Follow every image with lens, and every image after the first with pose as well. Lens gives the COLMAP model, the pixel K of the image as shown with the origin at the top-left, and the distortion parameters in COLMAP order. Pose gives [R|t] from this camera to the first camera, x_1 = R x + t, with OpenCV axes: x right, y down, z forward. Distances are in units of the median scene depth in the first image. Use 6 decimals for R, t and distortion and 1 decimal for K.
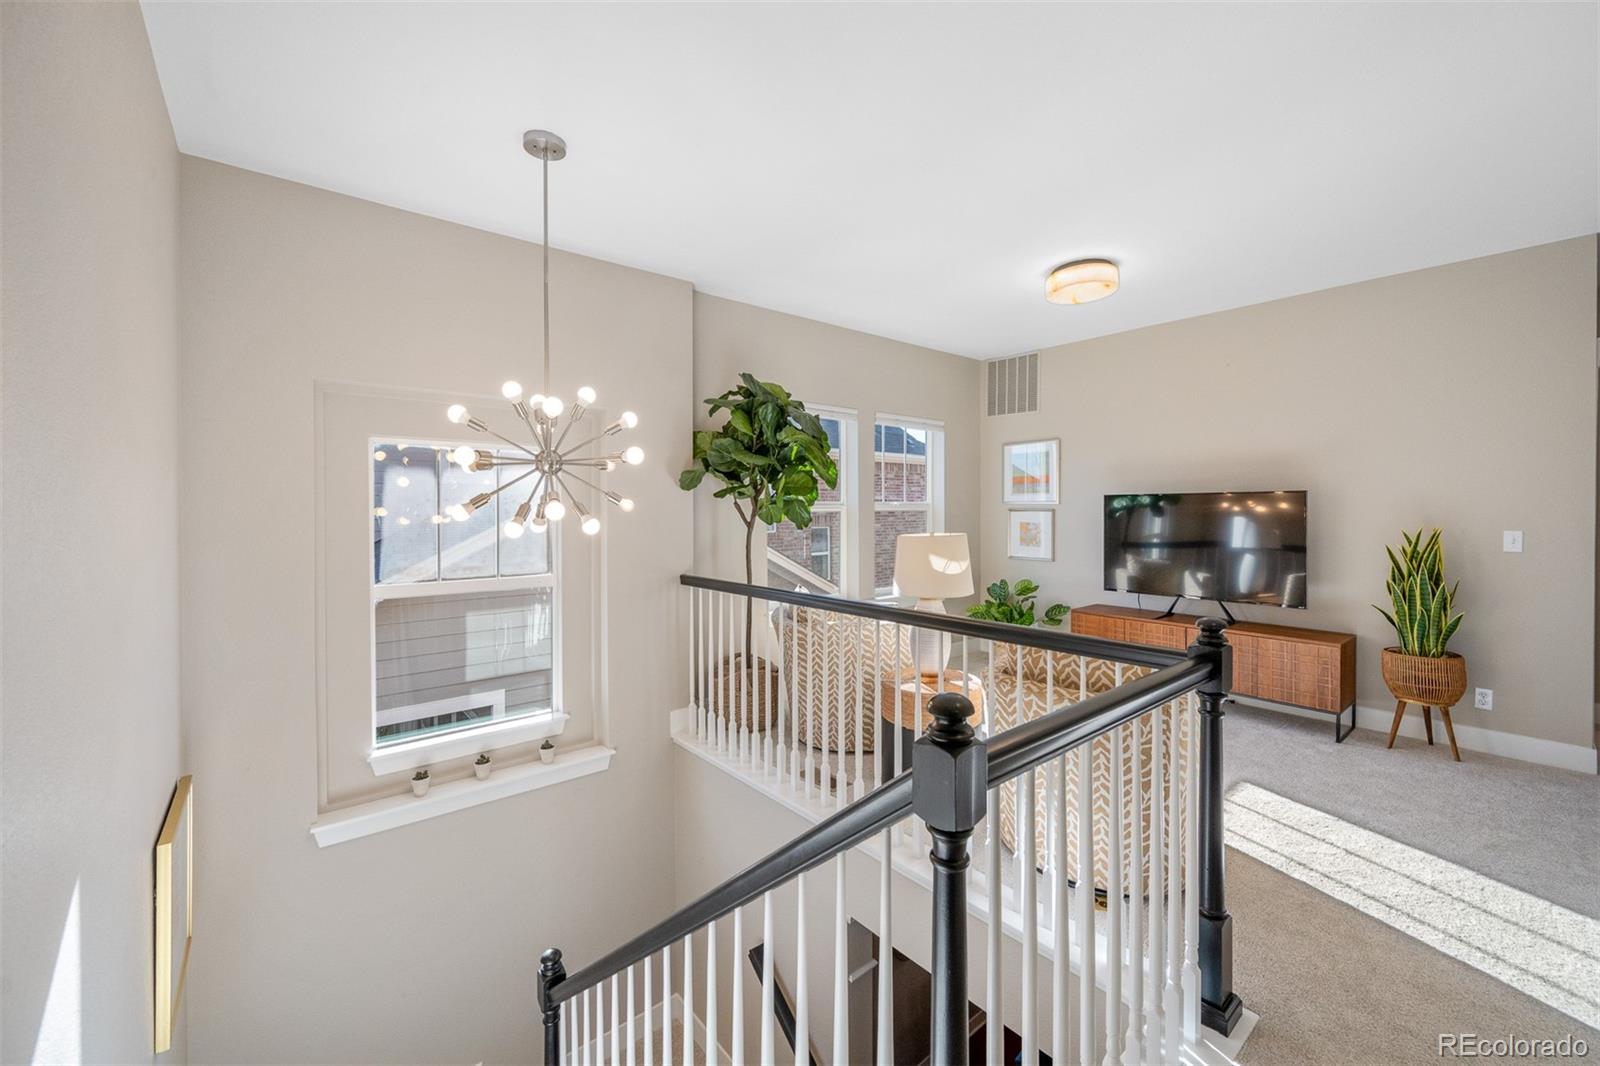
lens RADIAL K [[637.5, 0, 841.1], [0, 637.5, 514.8], [0, 0, 1]] dist [-0.004637, 0.001262]
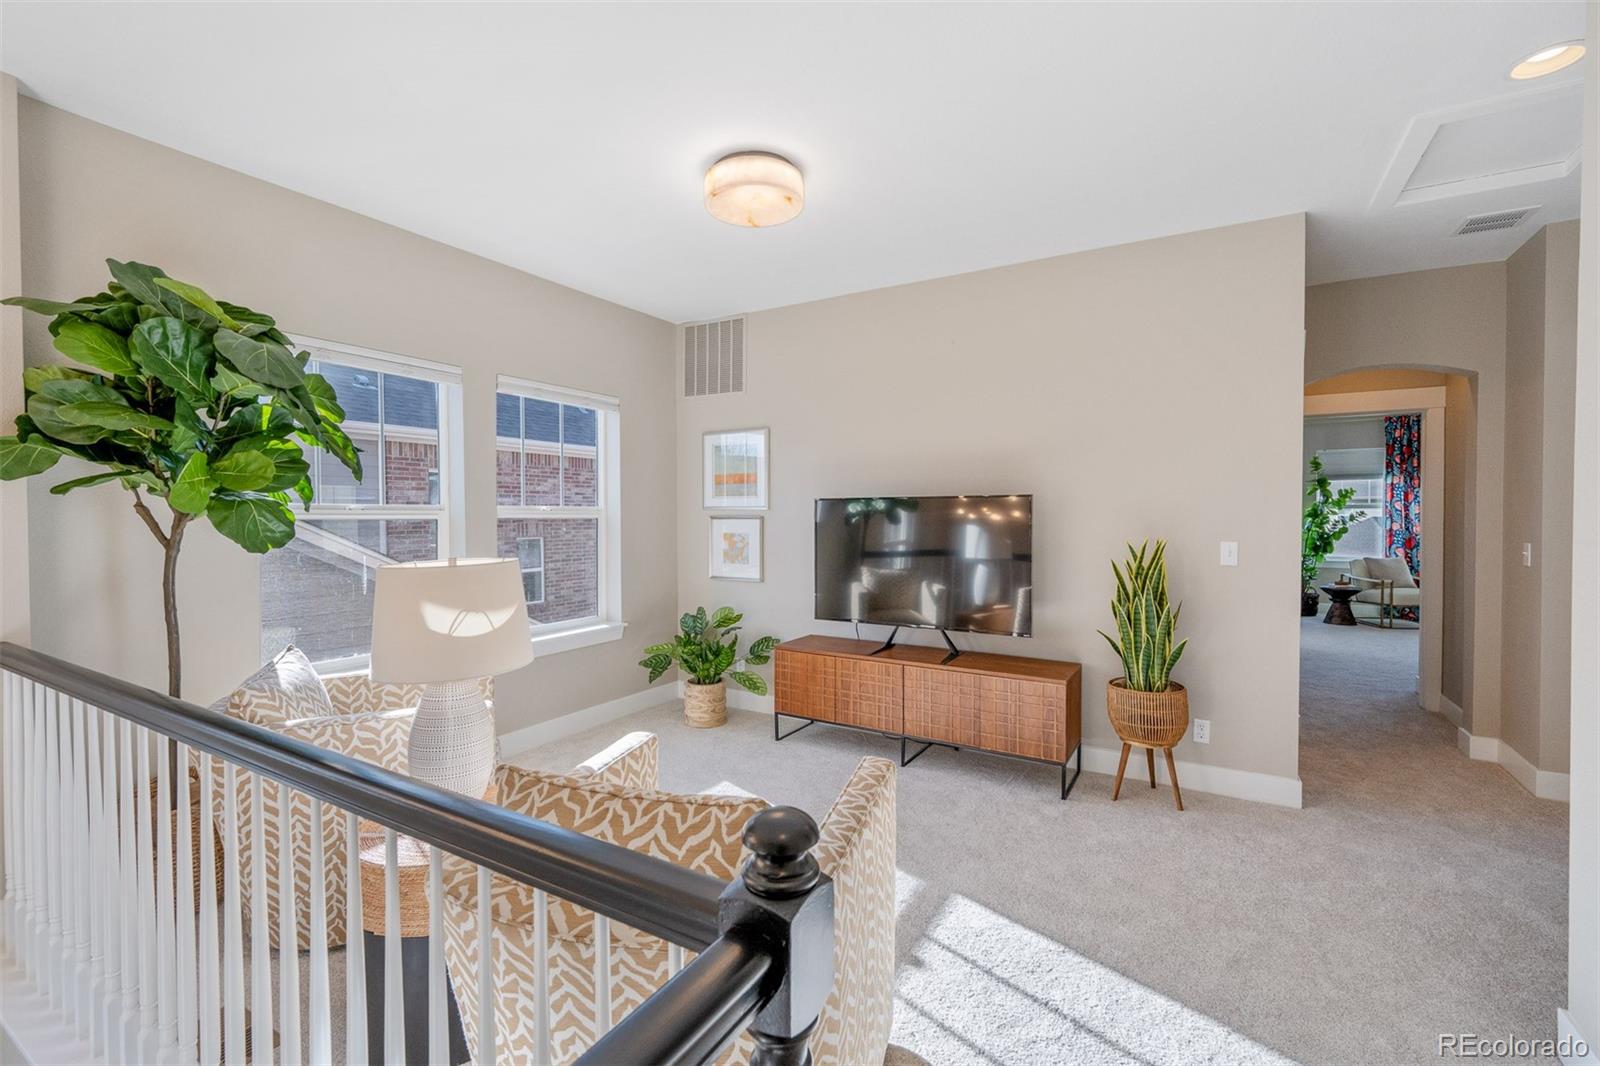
lens RADIAL K [[637.5, 0, 832.8], [0, 637.5, 522.1], [0, 0, 1]] dist [-0.004637, 0.001262]
pose [[0.950517, -0.001774, 0.310669, 0.177567], [0.000977, 0.999996, 0.002720, -0.003482], [-0.310672, -0.002282, 0.950514, 0.227856]]
